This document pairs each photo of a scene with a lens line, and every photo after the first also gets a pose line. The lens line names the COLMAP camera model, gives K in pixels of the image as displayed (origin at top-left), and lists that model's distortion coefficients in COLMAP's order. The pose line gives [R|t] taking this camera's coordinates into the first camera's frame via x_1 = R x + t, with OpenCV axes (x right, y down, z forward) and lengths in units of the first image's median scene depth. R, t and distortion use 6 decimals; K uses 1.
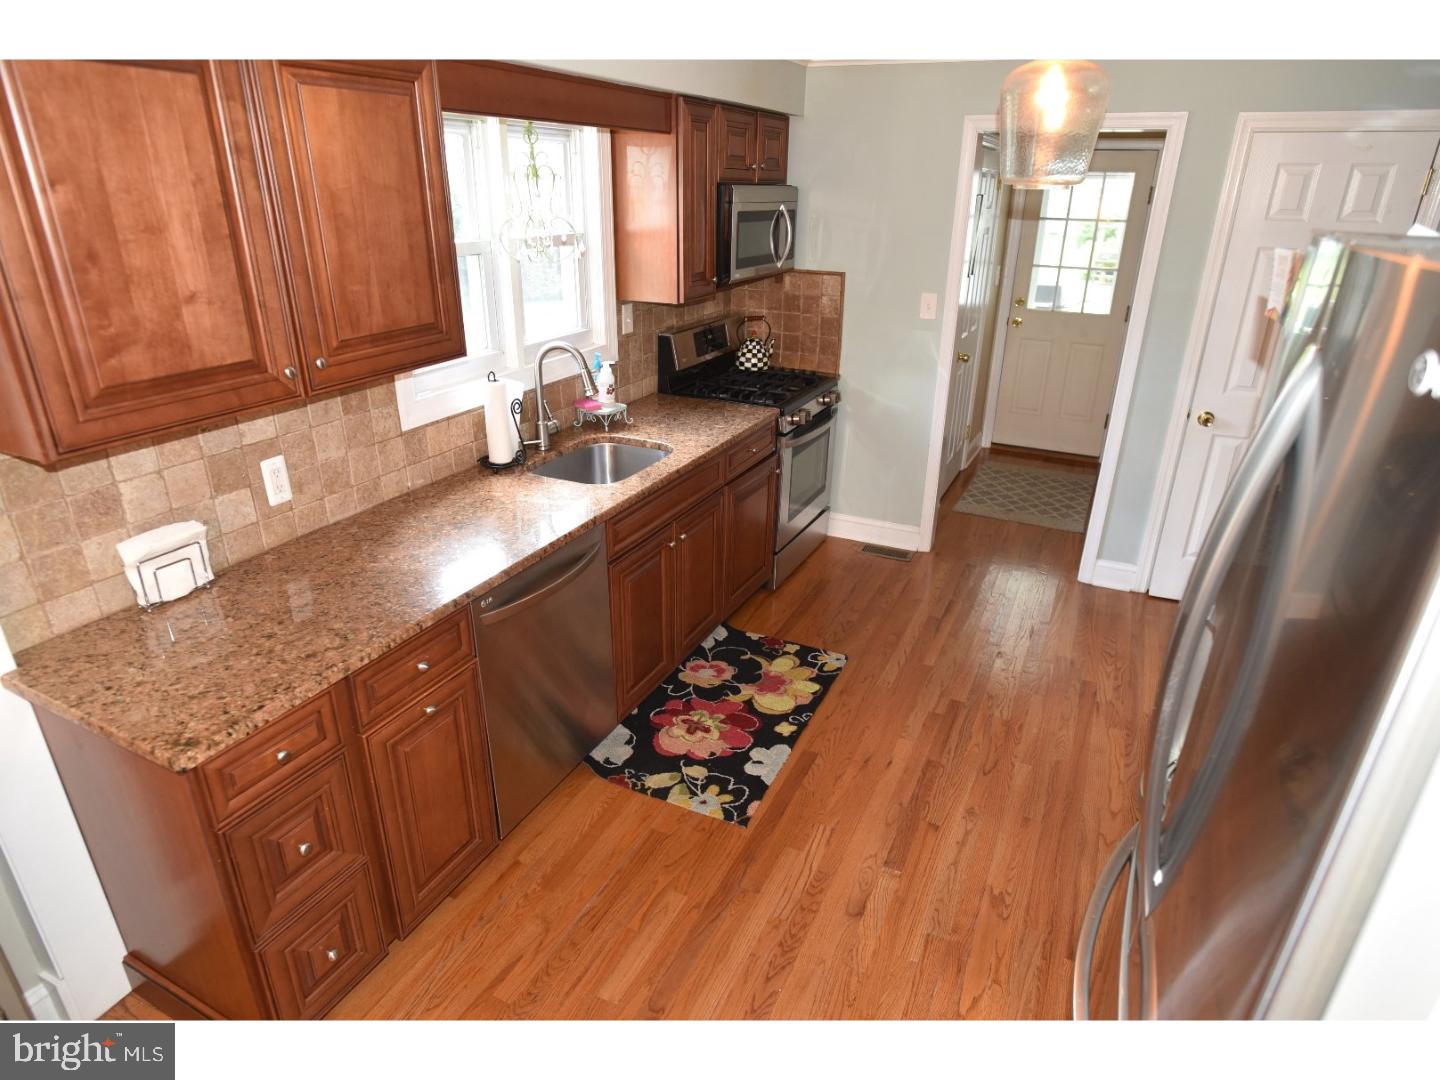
lens RADIAL K [[825.9, 0, 712.0], [0, 825.9, 539.9], [0, 0, 1]] dist [-0.044501, 0.020759]
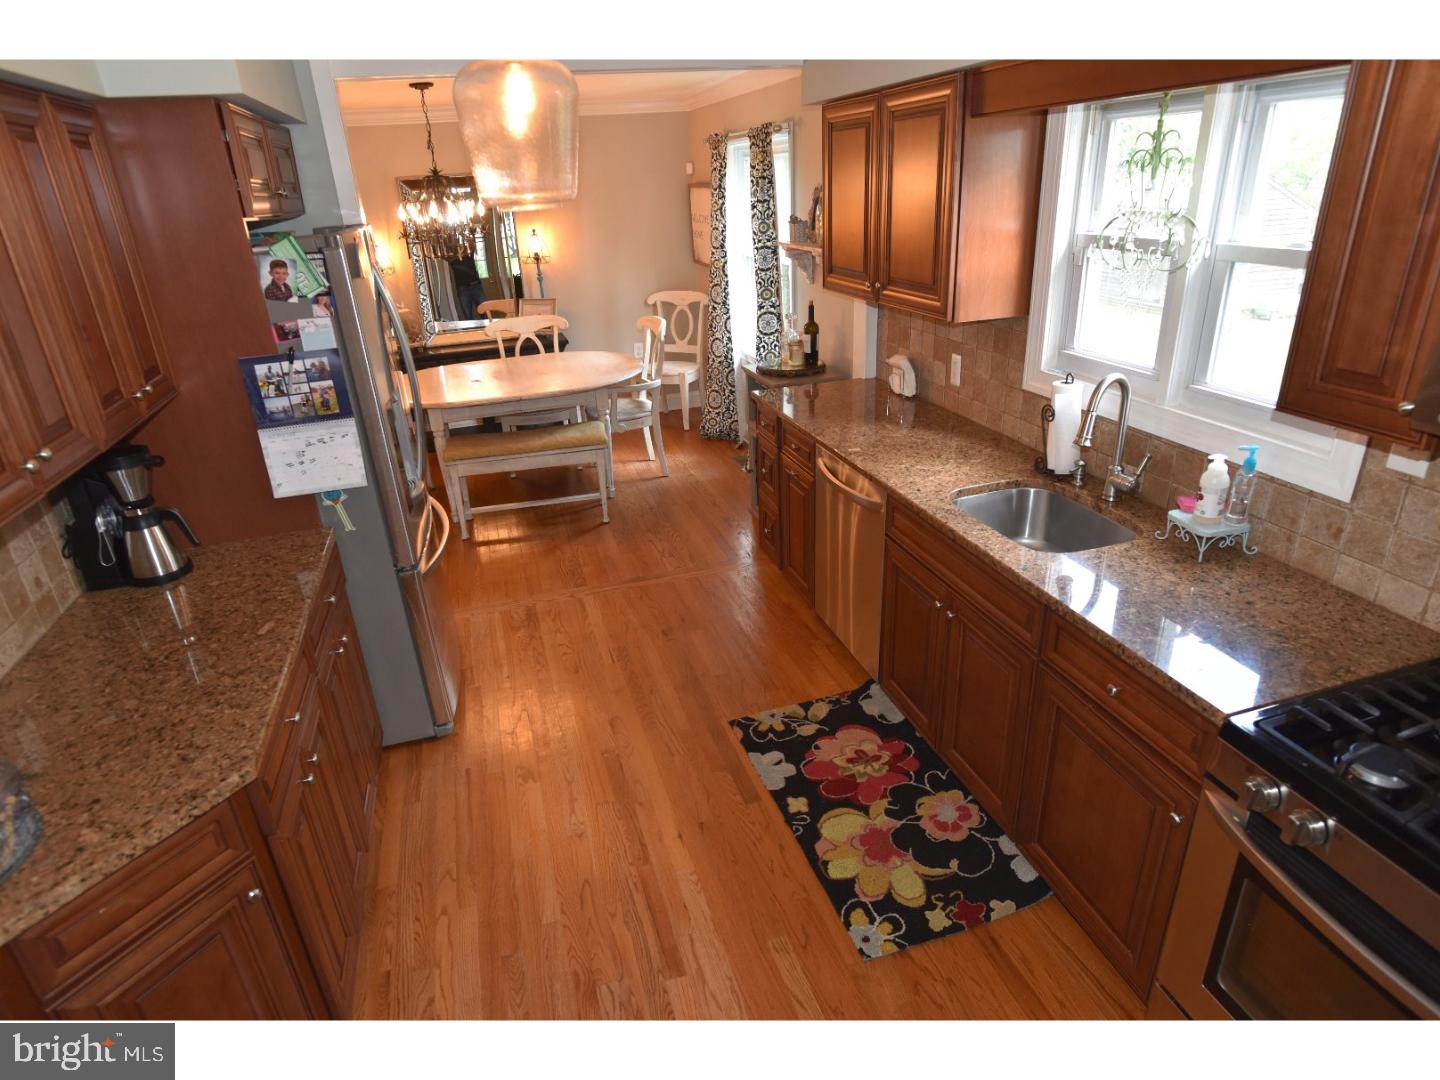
lens RADIAL K [[825.9, 0, 712.0], [0, 825.9, 539.9], [0, 0, 1]] dist [-0.044501, 0.020759]
pose [[-0.734670, 0.303193, -0.606906, 0.693585], [-0.224323, 0.735700, 0.639082, -0.599071], [0.640265, 0.605657, -0.472483, 1.356259]]
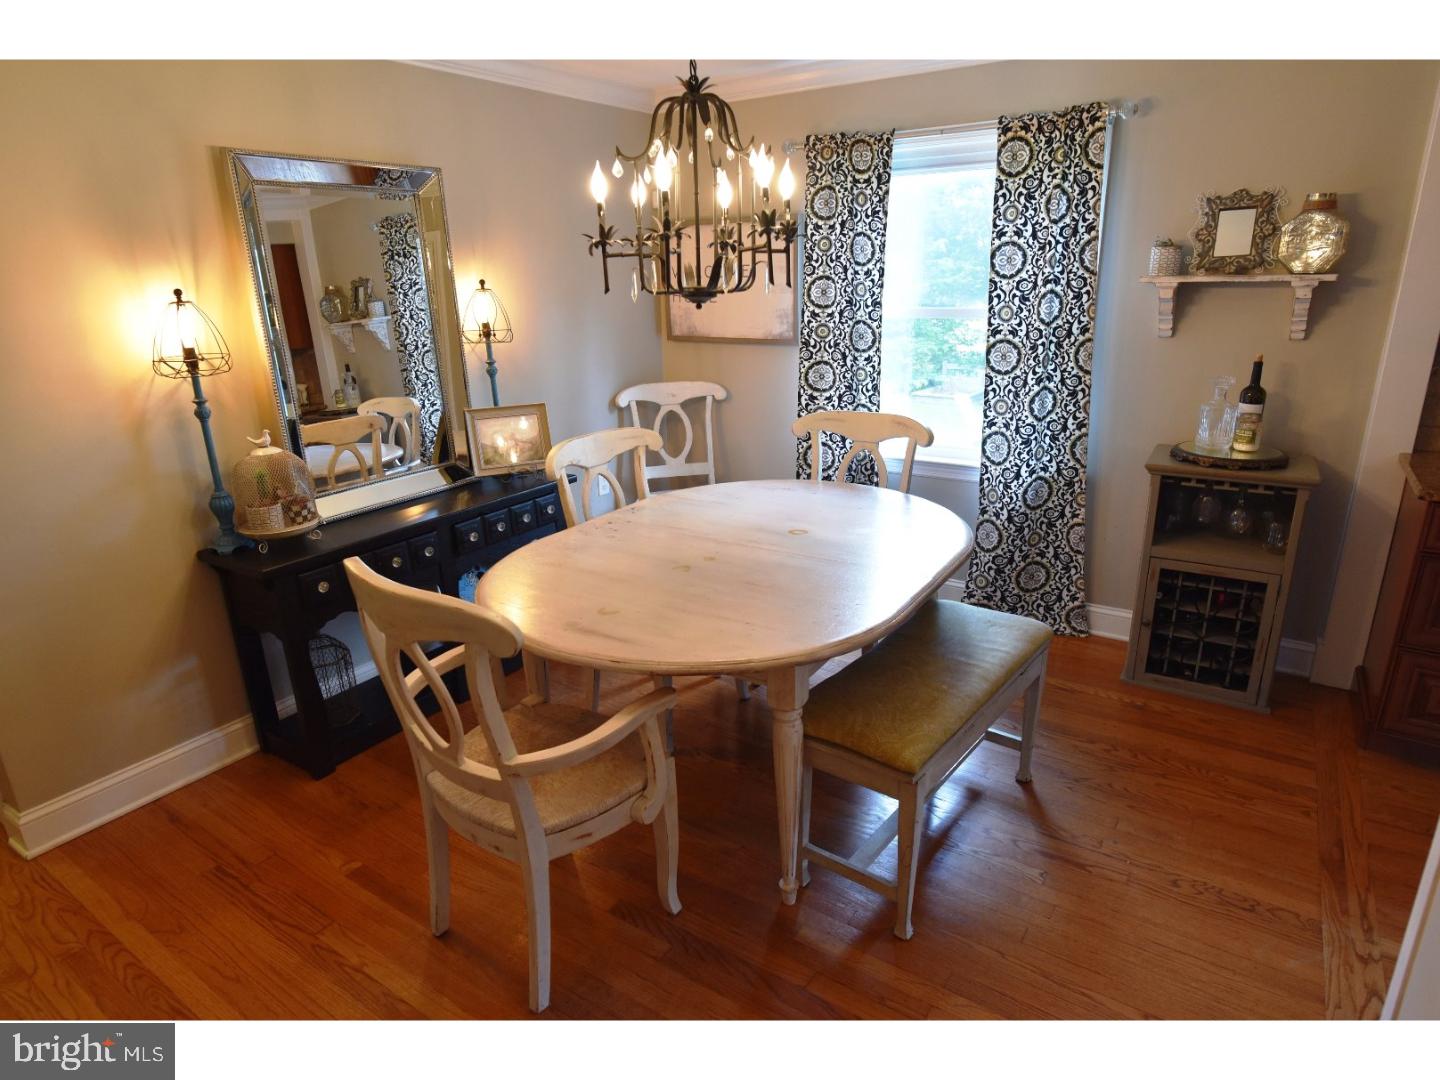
lens RADIAL K [[825.9, 0, 712.0], [0, 825.9, 539.9], [0, 0, 1]] dist [-0.044501, 0.020759]
pose [[-0.132759, 0.303192, -0.943636, 0.618627], [-0.364868, 0.870256, 0.330948, 0.184081], [0.921545, 0.388239, -0.004909, -0.171457]]
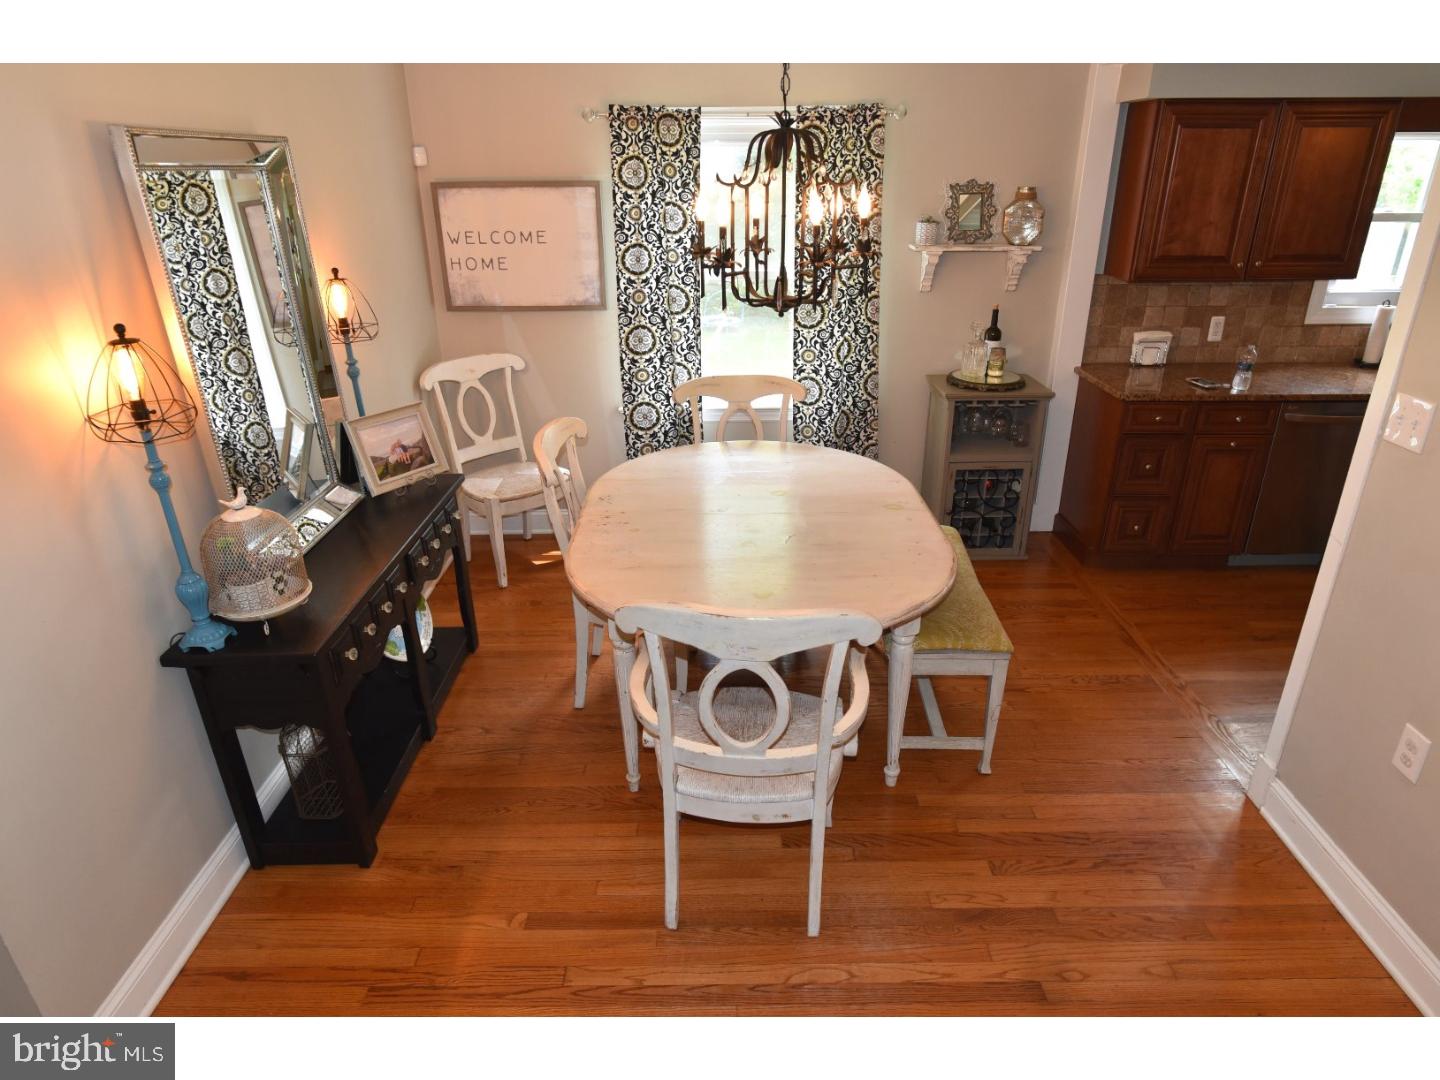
lens RADIAL K [[848.3, 0, 727.3], [0, 848.3, 543.0], [0, 0, 1]] dist [-0.055508, 0.033137]
pose [[0.445087, 0.354335, -0.822401, 0.621859], [-0.340010, 0.916479, 0.210854, 0.305710], [0.828427, 0.185776, 0.528390, -0.745973]]
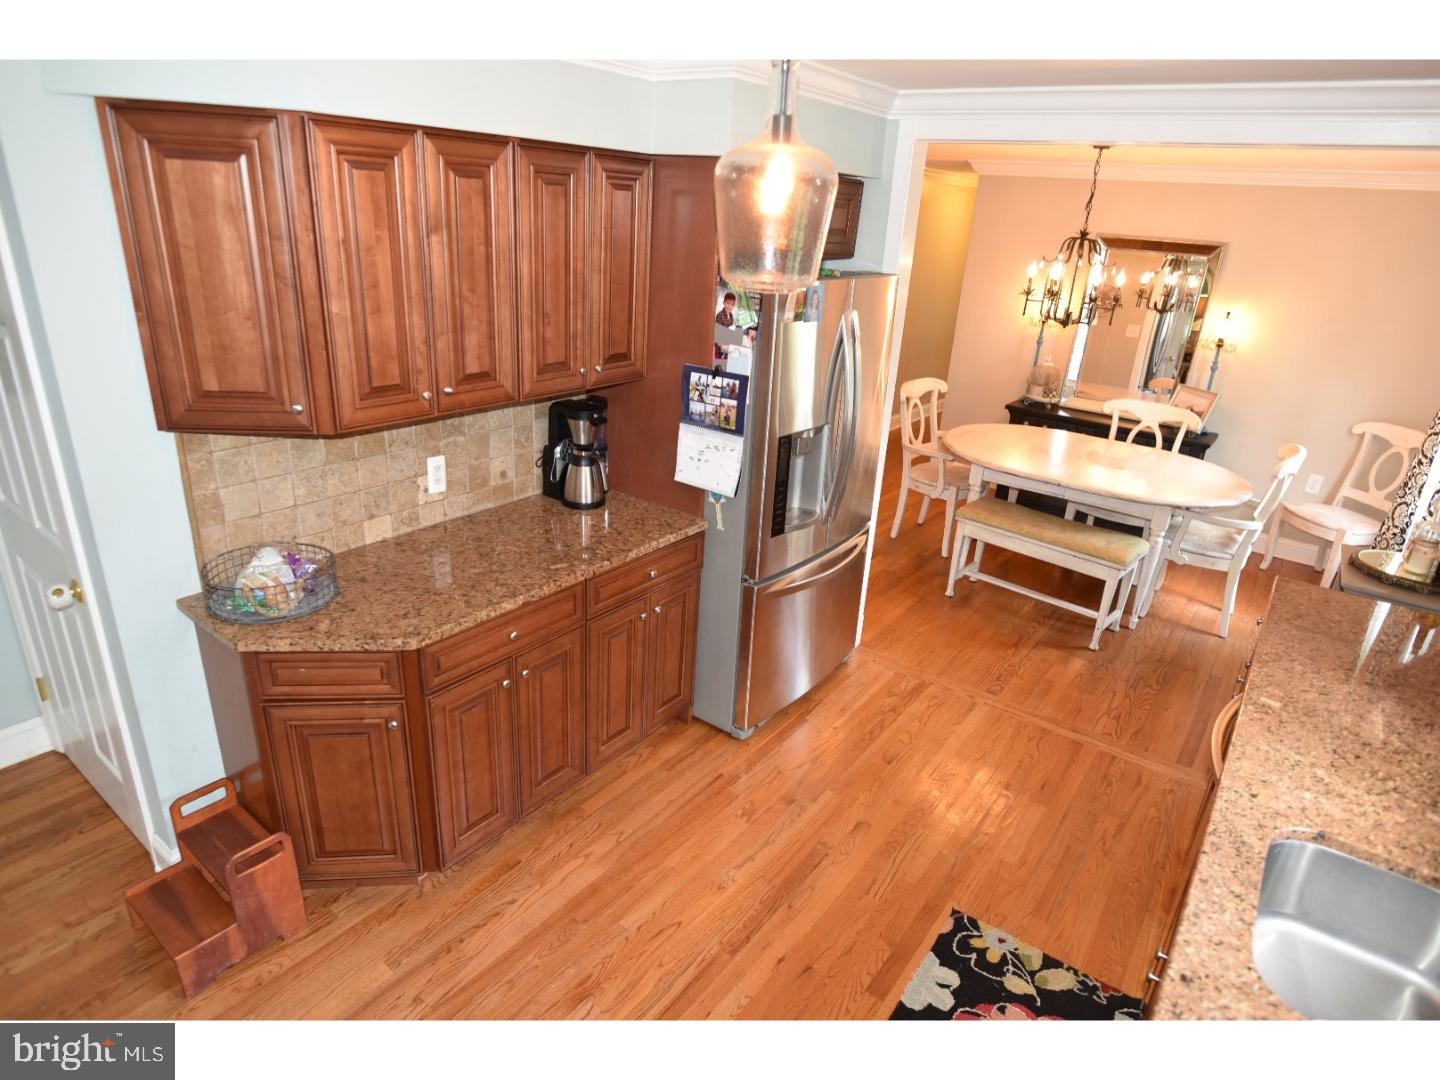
lens RADIAL K [[825.9, 0, 712.0], [0, 825.9, 539.9], [0, 0, 1]] dist [-0.044501, 0.020759]
pose [[-0.980030, -0.128469, 0.151778, 0.232183], [0.016300, 0.708810, 0.705211, -0.668034], [-0.198180, 0.693602, -0.692561, 1.400113]]
